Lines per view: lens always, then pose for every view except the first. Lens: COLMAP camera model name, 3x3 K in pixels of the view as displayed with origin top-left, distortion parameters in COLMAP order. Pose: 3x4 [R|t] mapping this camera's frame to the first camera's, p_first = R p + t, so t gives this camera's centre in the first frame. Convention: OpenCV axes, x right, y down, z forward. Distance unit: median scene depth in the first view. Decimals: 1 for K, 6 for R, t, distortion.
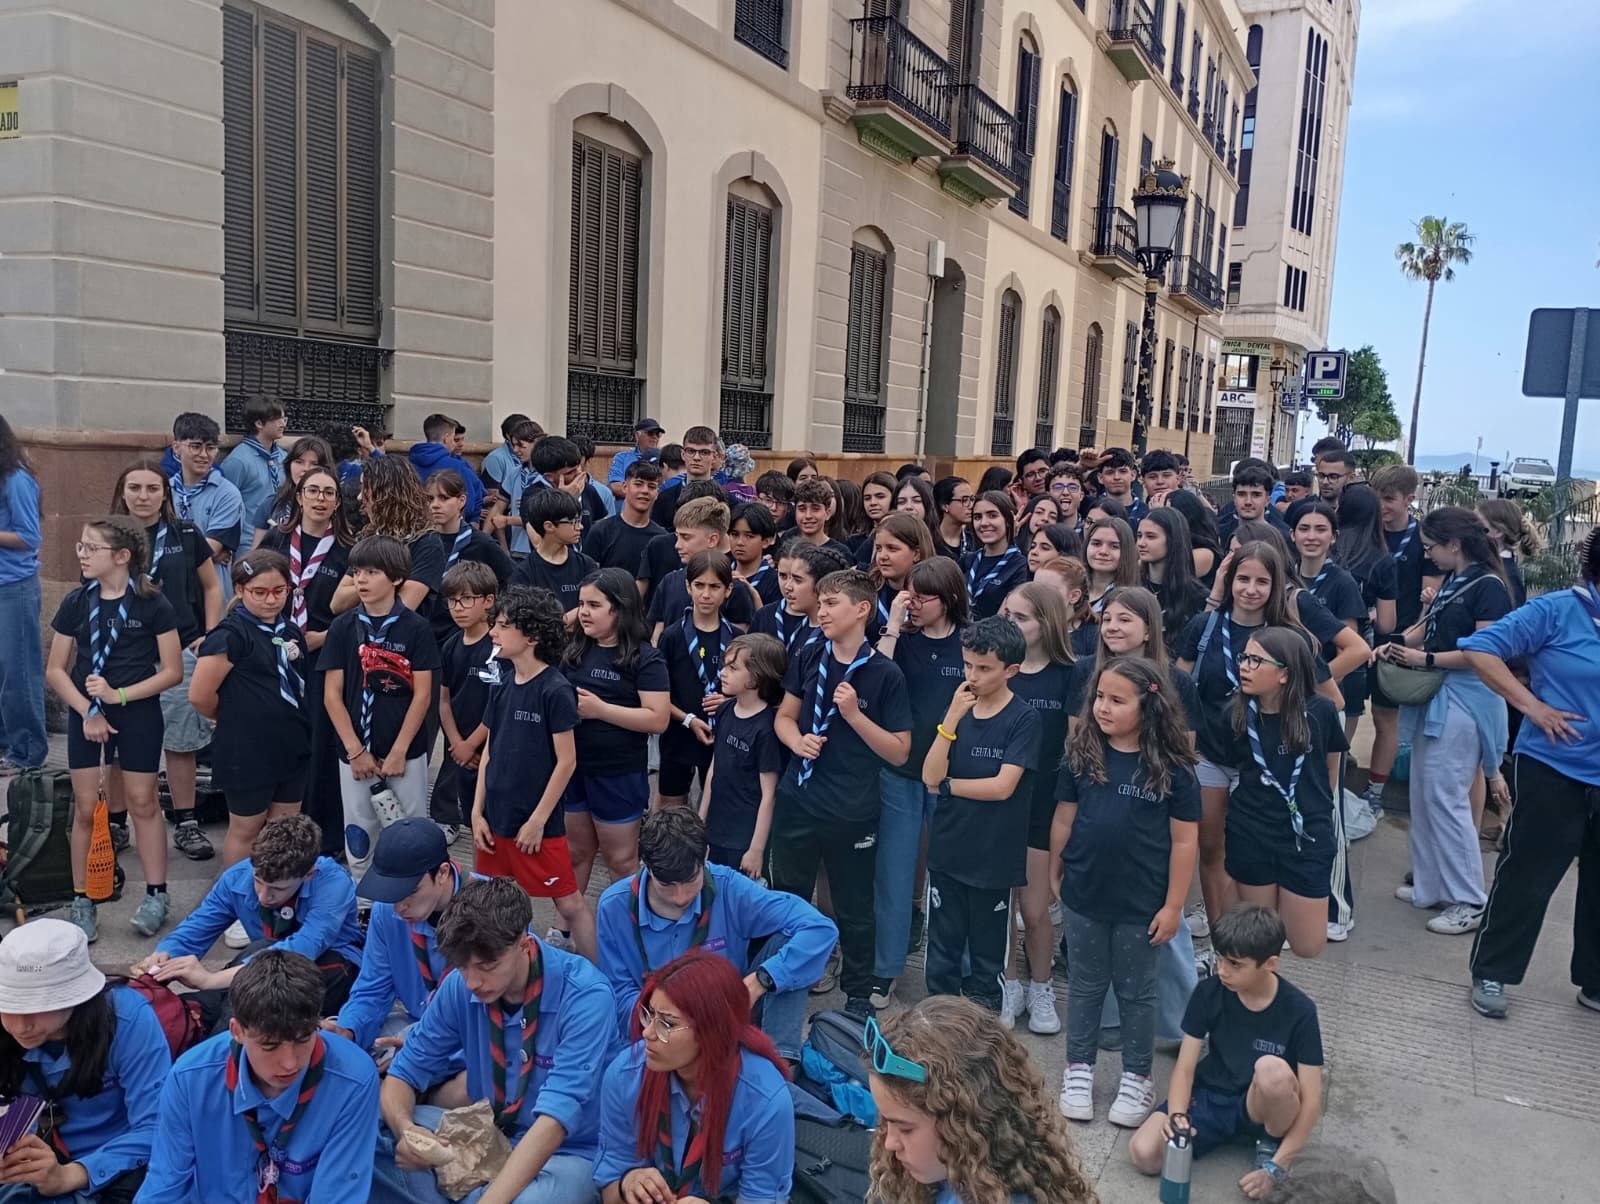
lens RADIAL K [[1341.4, 0, 818.6], [0, 1341.4, 576.2], [0, 0, 1]] dist [0.081461, -0.100181]
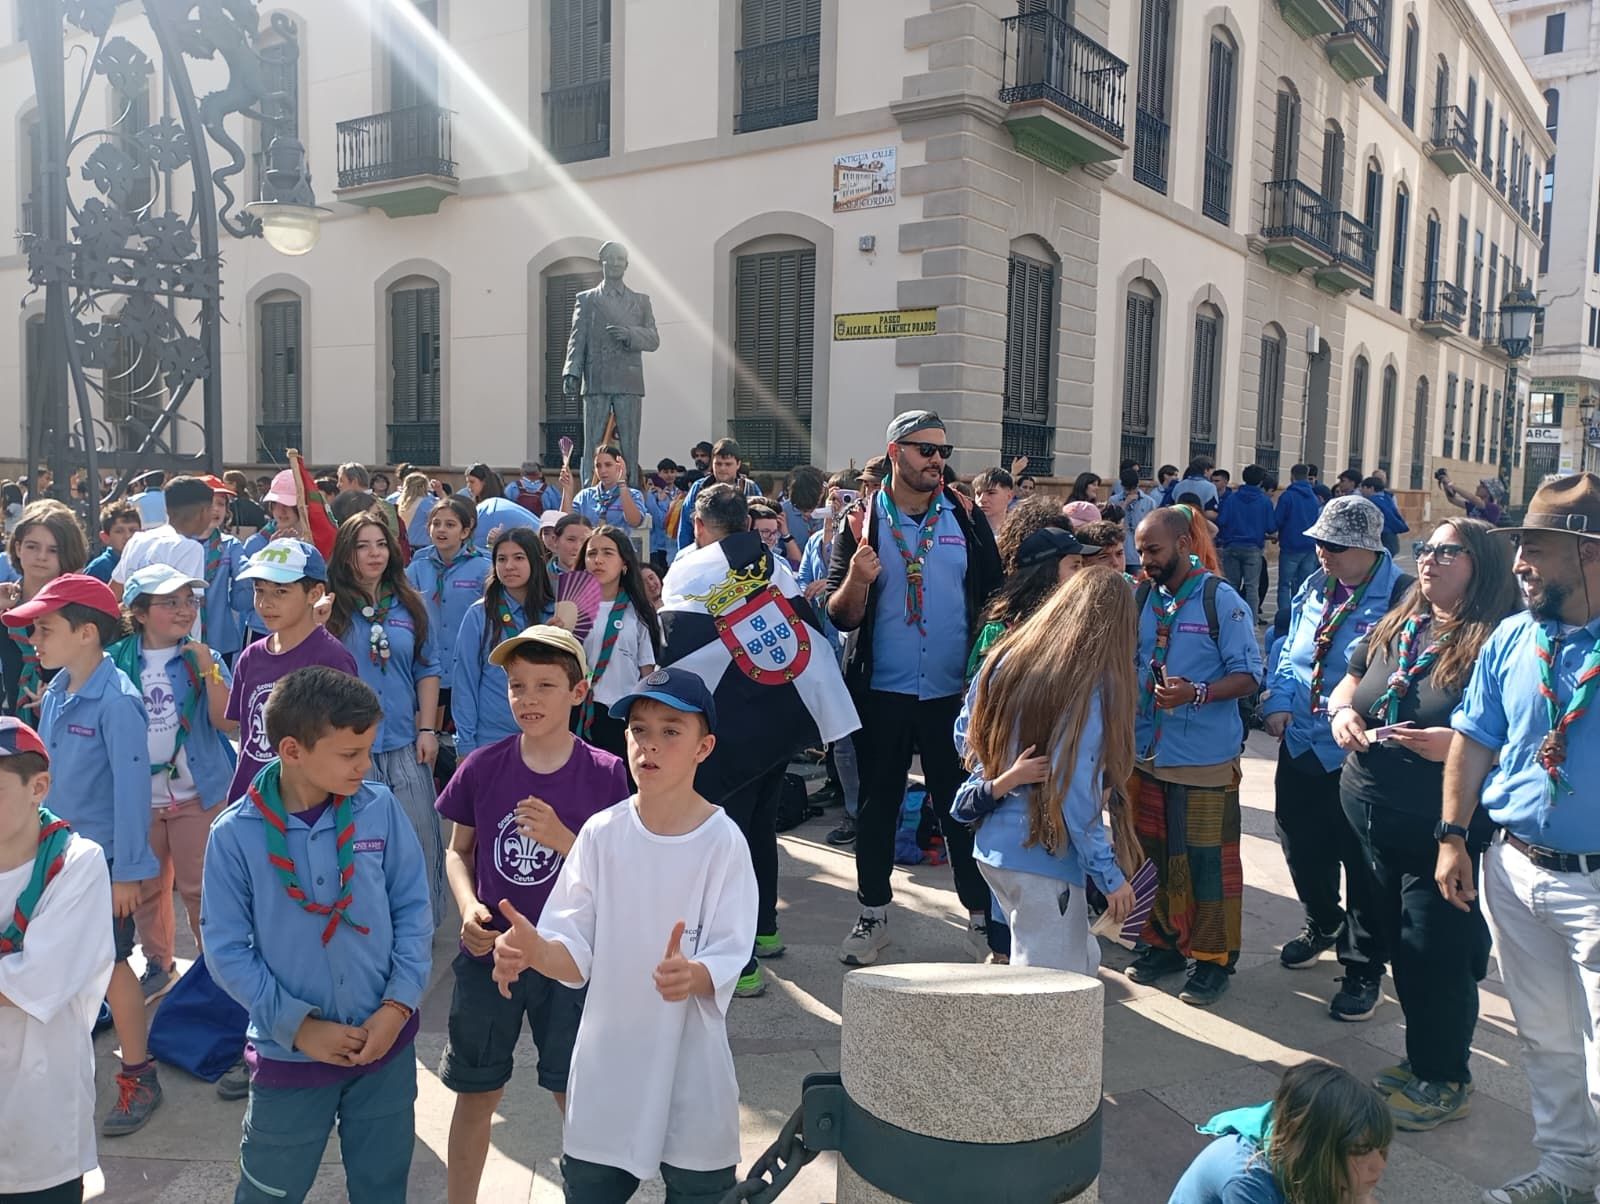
lens RADIAL K [[1332.7, 0, 806.5], [0, 1332.7, 591.7], [0, 0, 1]] dist [0.079841, -0.103406]
pose [[0.981479, -0.015288, -0.190958, -0.089985], [0.009675, 0.999494, -0.030289, 0.029084], [0.191325, 0.027880, 0.981131, -0.232145]]
